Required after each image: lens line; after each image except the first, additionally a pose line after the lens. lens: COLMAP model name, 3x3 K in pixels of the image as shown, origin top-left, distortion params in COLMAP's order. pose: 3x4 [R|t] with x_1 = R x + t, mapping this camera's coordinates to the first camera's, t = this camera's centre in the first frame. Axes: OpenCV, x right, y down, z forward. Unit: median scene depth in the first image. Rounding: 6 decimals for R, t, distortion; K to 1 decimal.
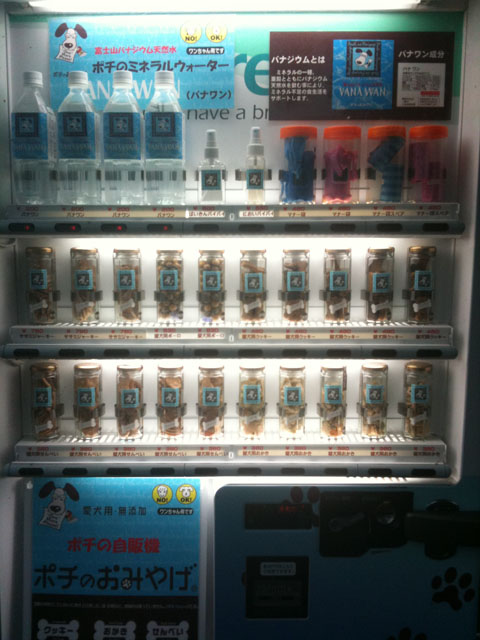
lens RADIAL K [[526.0, 0, 240.1], [0, 526.0, 320.5], [0, 0, 1]] dist [0.001597, -0.000073]
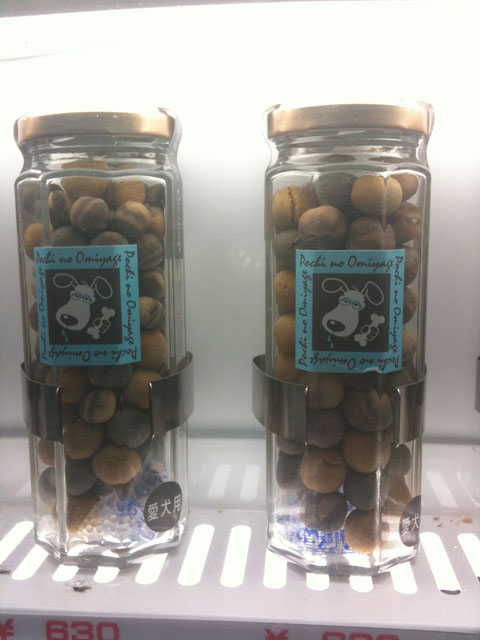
lens RADIAL K [[526.0, 0, 240.1], [0, 526.0, 319.6], [0, 0, 1]] dist [0.001597, -0.000073]
pose [[0.995853, 0.004697, -0.090859, -0.072633], [-0.000706, 0.999035, 0.043905, -0.079422], [0.090978, -0.043658, 0.994895, 0.838118]]
